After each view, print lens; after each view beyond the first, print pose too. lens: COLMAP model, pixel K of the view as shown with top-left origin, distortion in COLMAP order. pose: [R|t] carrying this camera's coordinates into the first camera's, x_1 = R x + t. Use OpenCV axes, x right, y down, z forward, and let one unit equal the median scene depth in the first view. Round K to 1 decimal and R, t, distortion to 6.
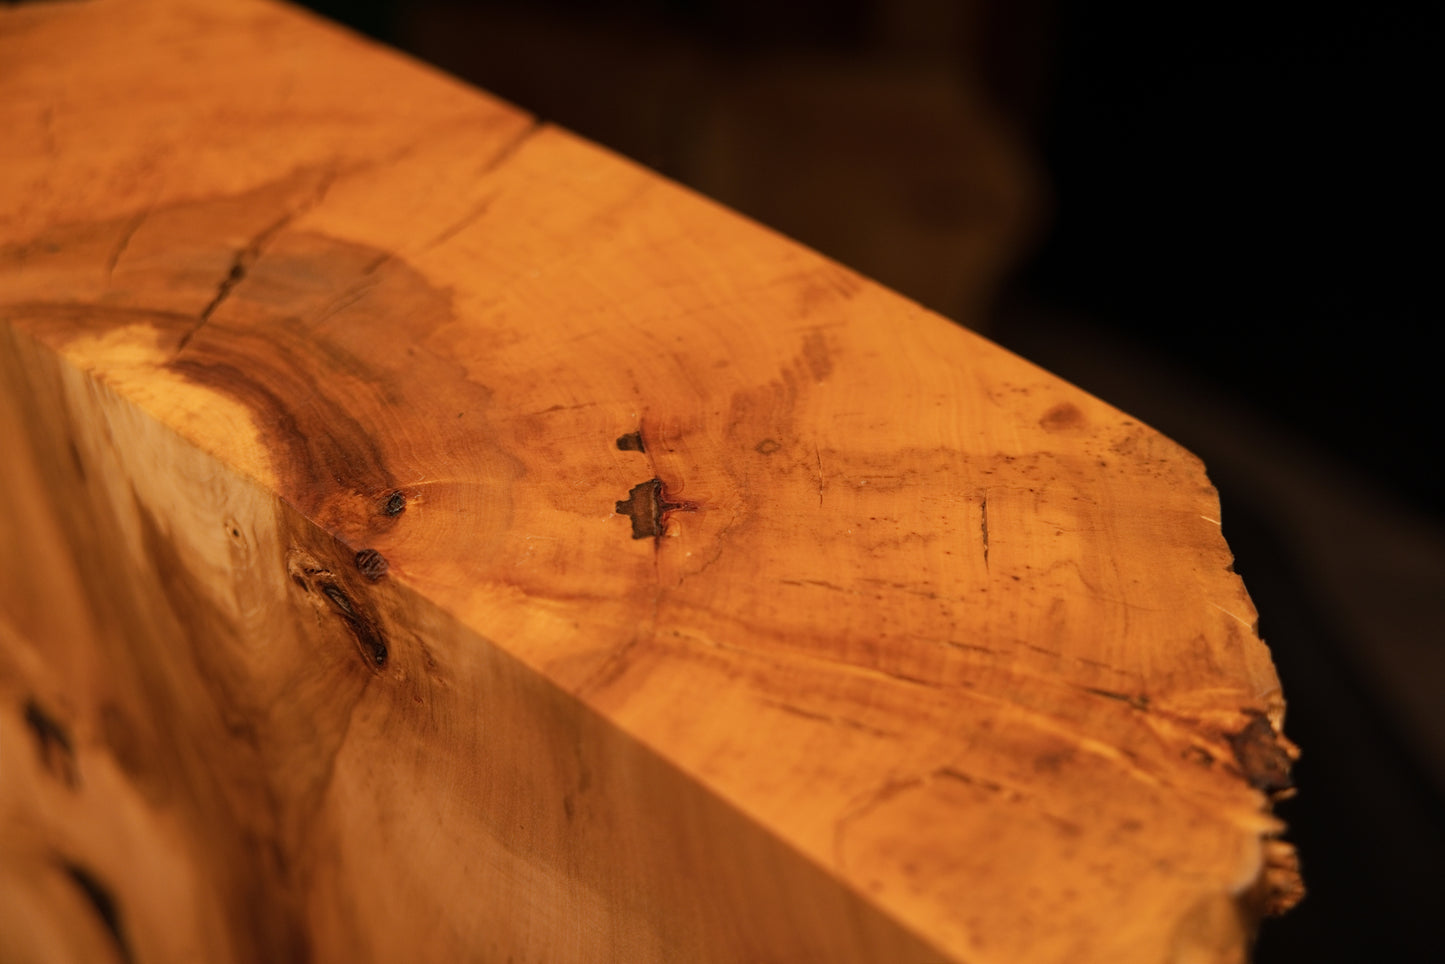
lens RADIAL K [[2400.0, 0, 812.2], [0, 2400.0, 517.7], [0, 0, 1]] dist [0.060332, 0.000000]
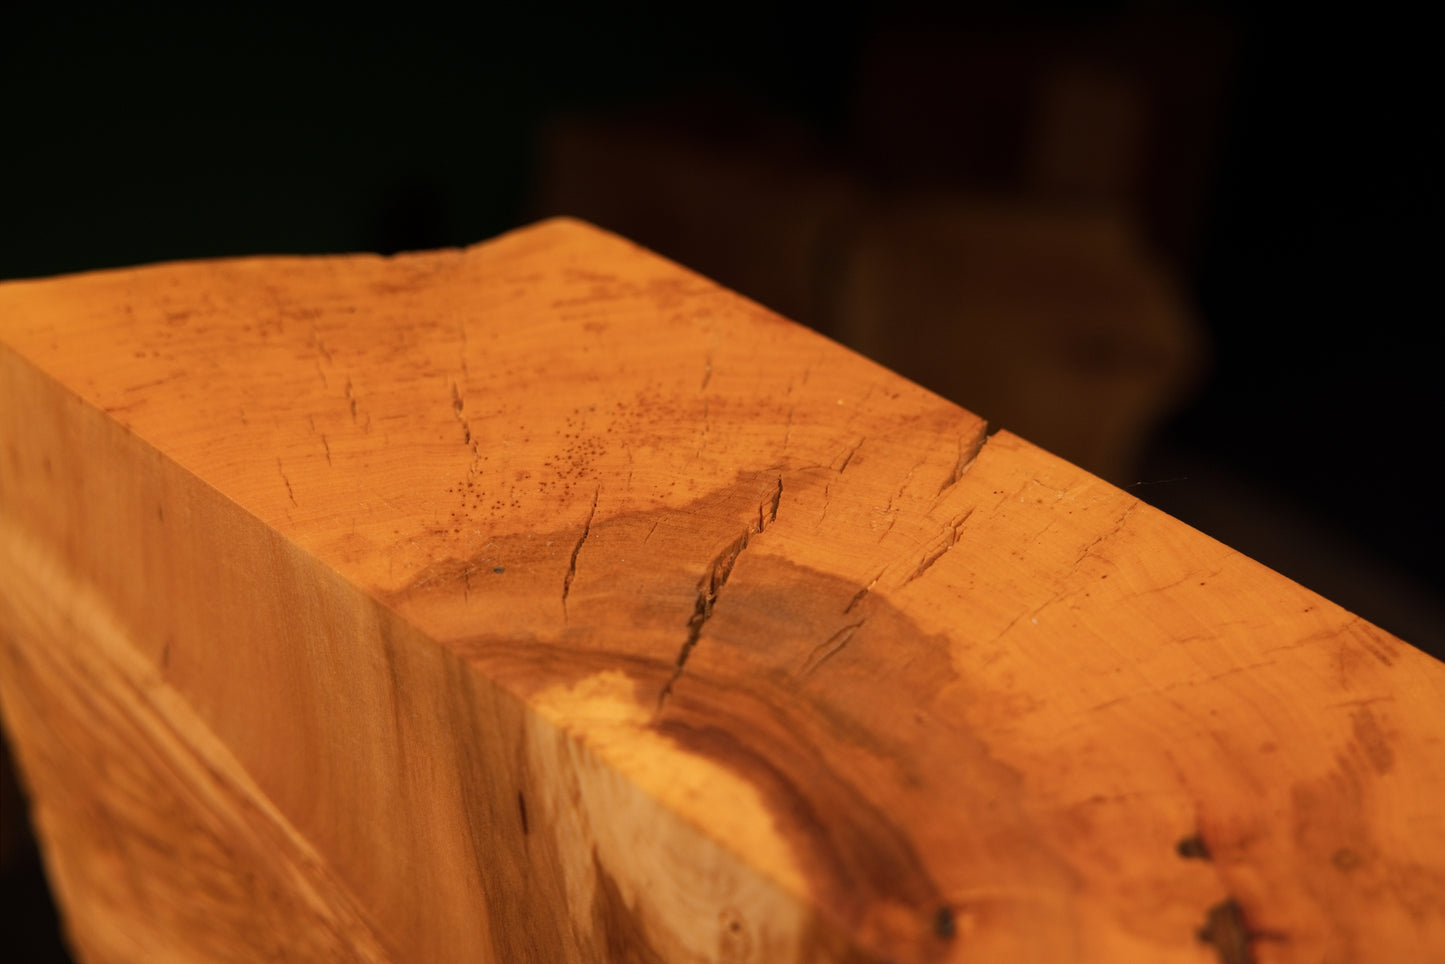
lens RADIAL K [[2400.0, 0, 719.0], [0, 2400.0, 482.6], [0, 0, 1]] dist [0.060332, 0.000000]
pose [[0.999238, 0.038778, 0.004382, -0.247497], [-0.038691, 0.999080, -0.018491, -0.136768], [-0.005095, 0.018307, 0.999819, 0.103046]]
